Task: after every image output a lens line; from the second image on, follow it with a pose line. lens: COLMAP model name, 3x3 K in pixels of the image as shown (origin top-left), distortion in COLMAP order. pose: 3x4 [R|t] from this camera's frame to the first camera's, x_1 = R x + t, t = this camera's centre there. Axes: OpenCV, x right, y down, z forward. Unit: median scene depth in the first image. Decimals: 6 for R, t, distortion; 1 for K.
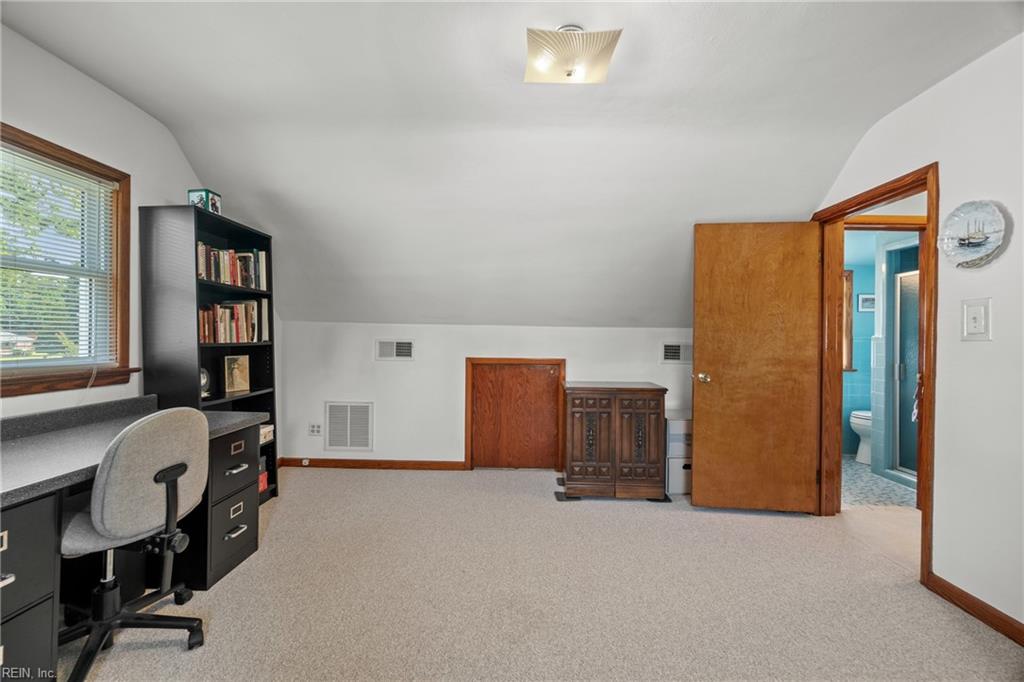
lens RADIAL K [[446.3, 0, 509.9], [0, 446.3, 338.2], [0, 0, 1]] dist [-0.004937, 0.001862]
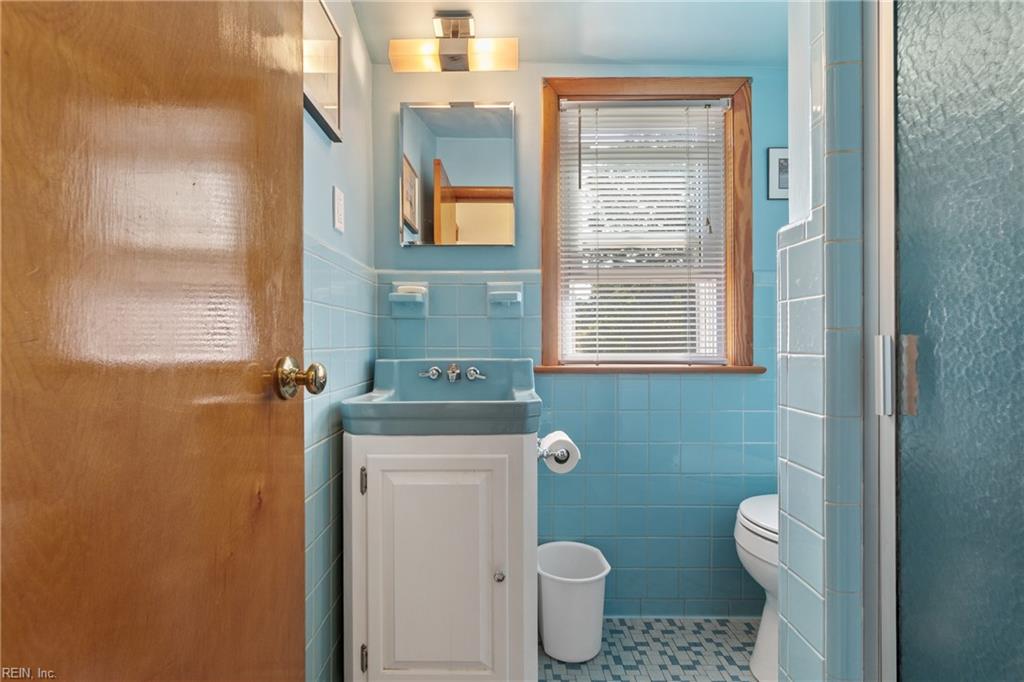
lens RADIAL K [[446.3, 0, 511.4], [0, 446.3, 341.2], [0, 0, 1]] dist [-0.004937, 0.001862]
pose [[0.999647, -0.014537, 0.022247, 0.683148], [0.014579, 0.999892, -0.001735, 0.056803], [-0.022219, 0.002058, 0.999751, 0.785690]]
